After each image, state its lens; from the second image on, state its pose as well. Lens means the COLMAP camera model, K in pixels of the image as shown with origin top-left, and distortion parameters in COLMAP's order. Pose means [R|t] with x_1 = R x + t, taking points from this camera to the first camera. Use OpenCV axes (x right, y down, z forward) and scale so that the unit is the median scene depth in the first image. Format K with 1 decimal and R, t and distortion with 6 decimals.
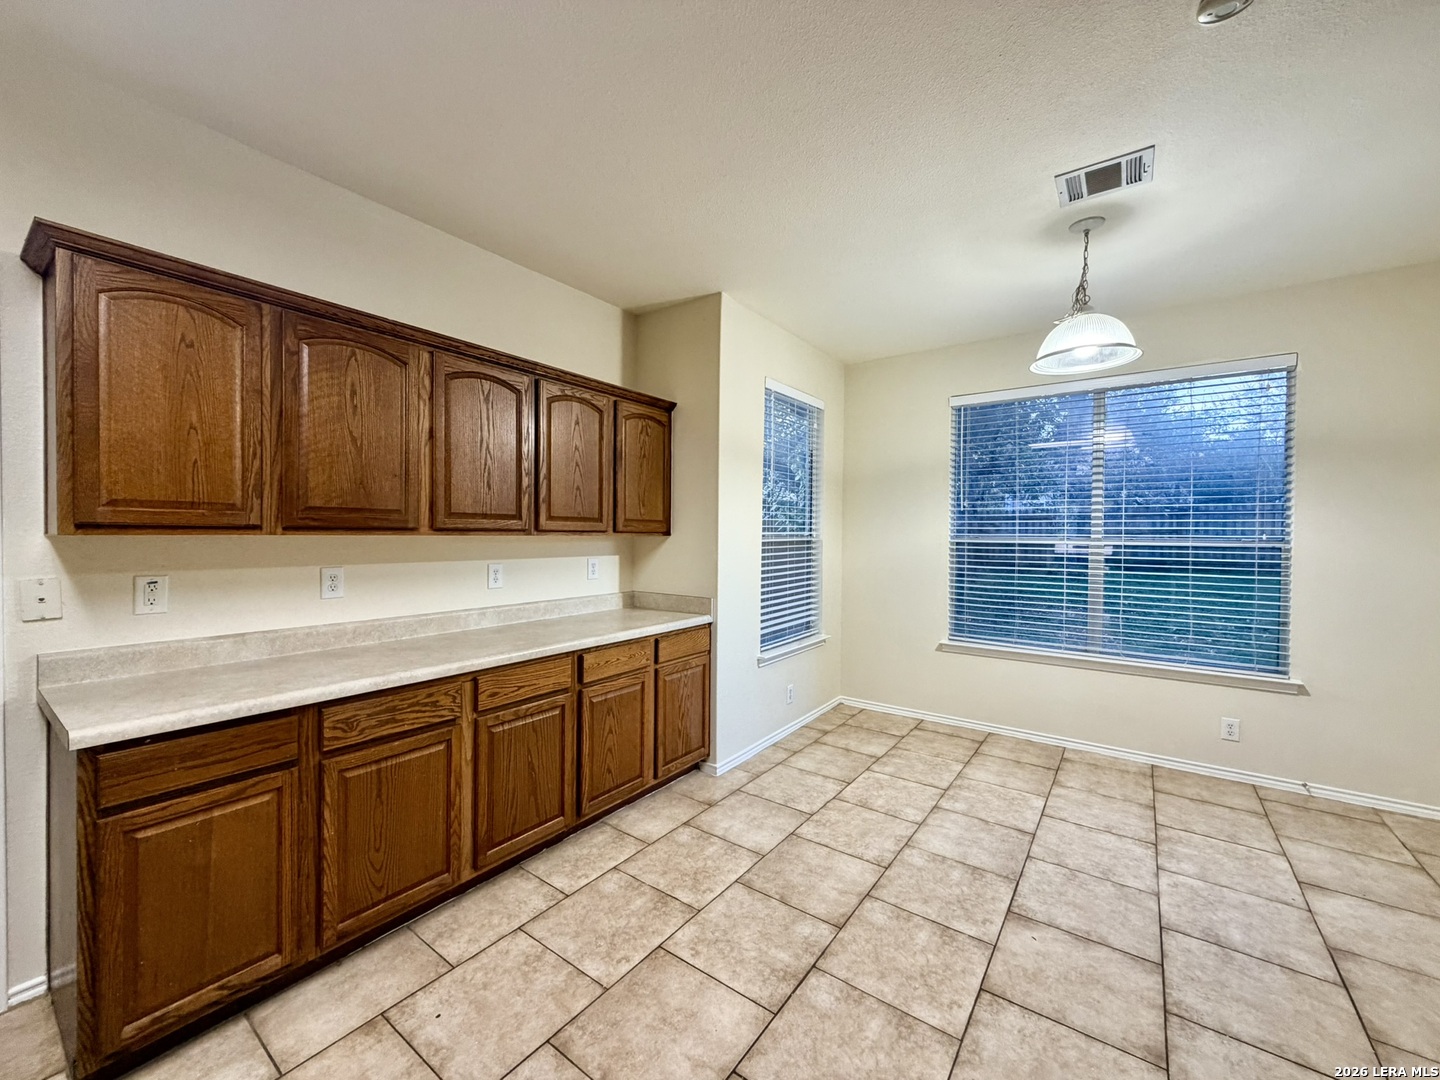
lens RADIAL K [[573.5, 0, 717.5], [0, 573.5, 540.4], [0, 0, 1]] dist [0.000426, -0.000026]
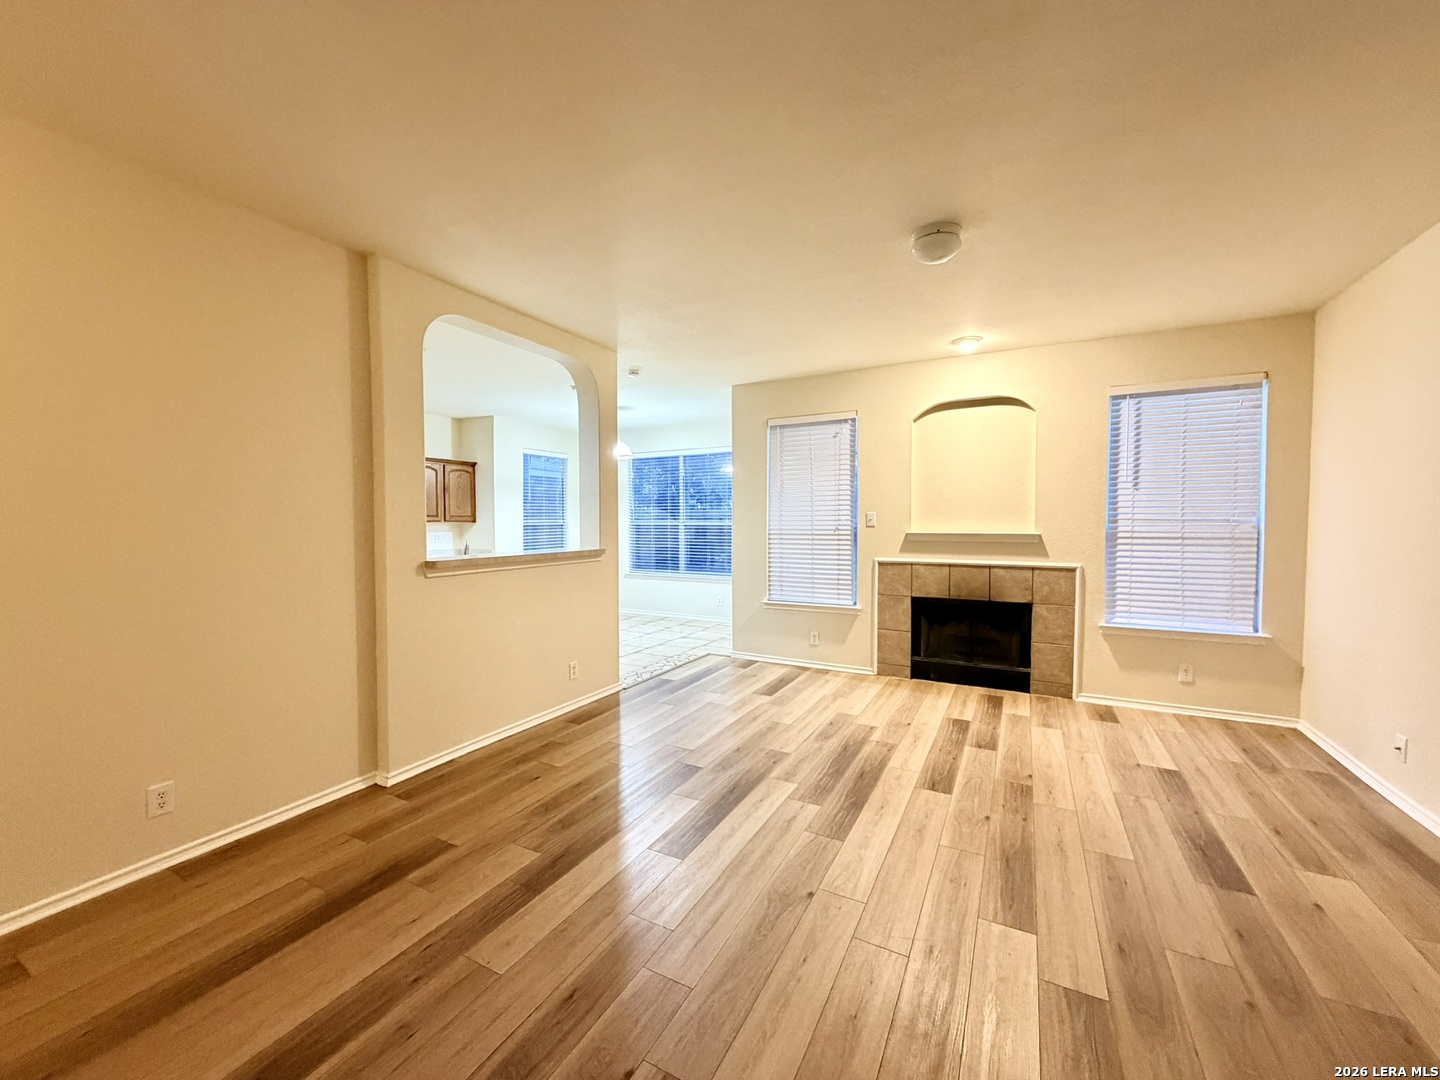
lens RADIAL K [[573.5, 0, 715.2], [0, 573.5, 539.3], [0, 0, 1]] dist [0.000426, -0.000026]
pose [[0.990840, -0.014156, 0.134296, 0.670896], [0.011680, 0.999747, 0.019205, 0.030839], [-0.134533, -0.017461, 0.990755, -1.644028]]
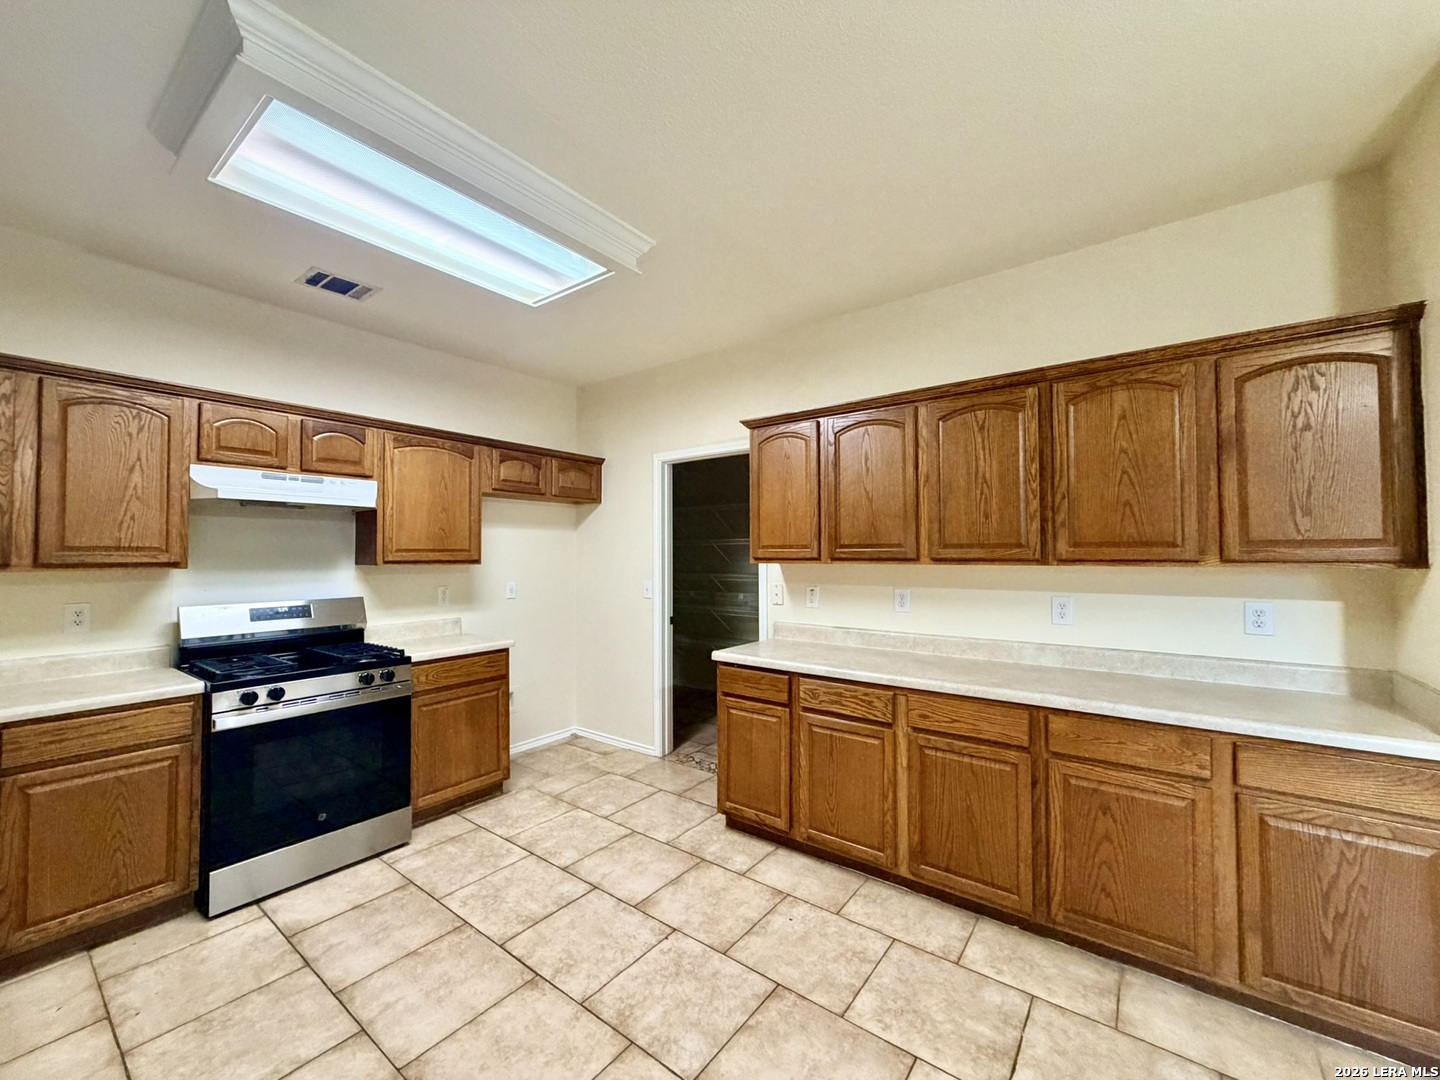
lens RADIAL K [[573.5, 0, 717.1], [0, 573.5, 539.8], [0, 0, 1]] dist [0.000426, -0.000026]
pose [[-0.020170, -0.032969, -0.999253, 0.538358], [-0.009480, 0.999418, -0.032783, -0.014001], [0.999752, 0.008812, -0.020471, 0.502420]]
